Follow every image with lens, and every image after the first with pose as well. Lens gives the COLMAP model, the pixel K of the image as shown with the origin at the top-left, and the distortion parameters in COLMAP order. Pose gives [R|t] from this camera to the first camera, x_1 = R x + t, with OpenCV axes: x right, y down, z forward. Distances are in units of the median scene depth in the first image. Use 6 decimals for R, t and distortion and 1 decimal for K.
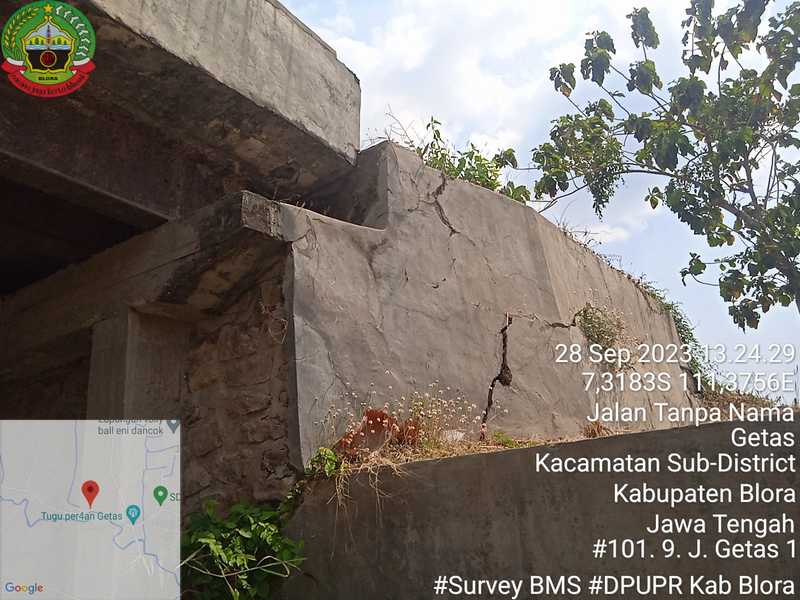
lens RADIAL K [[658.7, 0, 405.9], [0, 658.7, 303.8], [0, 0, 1]] dist [0.052867, -0.050066]
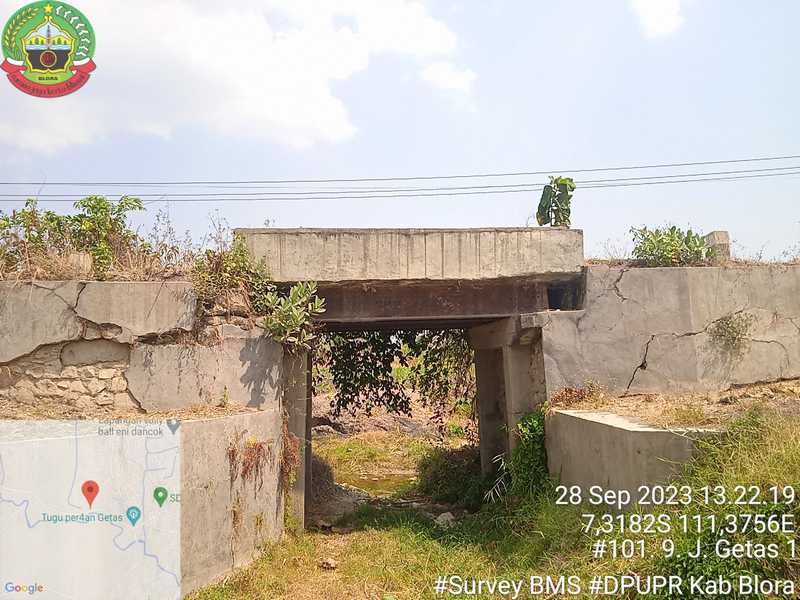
lens RADIAL K [[658.7, 0, 402.8], [0, 658.7, 313.9], [0, 0, 1]] dist [0.052867, -0.050066]
pose [[0.635279, -0.018605, -0.772058, 1.547132], [0.245503, 0.952717, 0.179050, -0.755877], [0.732222, -0.303289, 0.609809, -1.098740]]
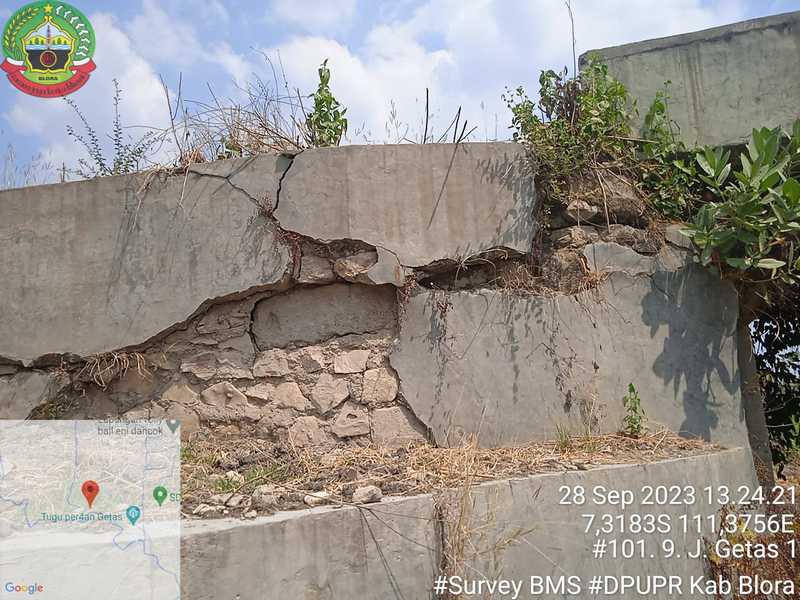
lens RADIAL K [[658.7, 0, 402.2], [0, 658.7, 314.2], [0, 0, 1]] dist [0.052867, -0.050066]
pose [[0.341563, -0.166281, -0.925032, 0.066717], [0.359081, 0.932648, -0.035061, -0.410685], [0.868559, -0.320186, 0.378267, -0.789111]]
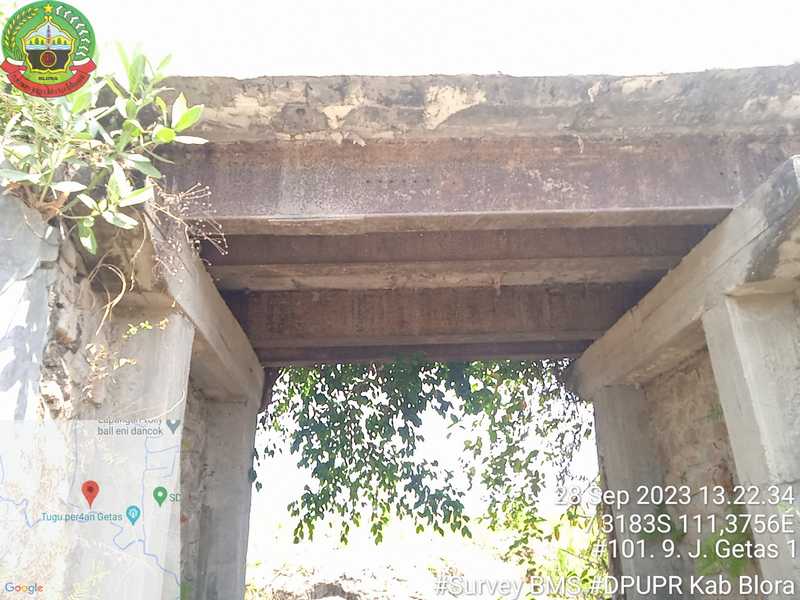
lens RADIAL K [[658.7, 0, 399.8], [0, 658.7, 305.6], [0, 0, 1]] dist [0.052867, -0.050066]
pose [[0.576190, -0.245486, -0.779578, 0.132889], [0.268266, 0.957787, -0.103327, -0.007478], [0.772035, -0.149599, 0.617723, -0.114319]]
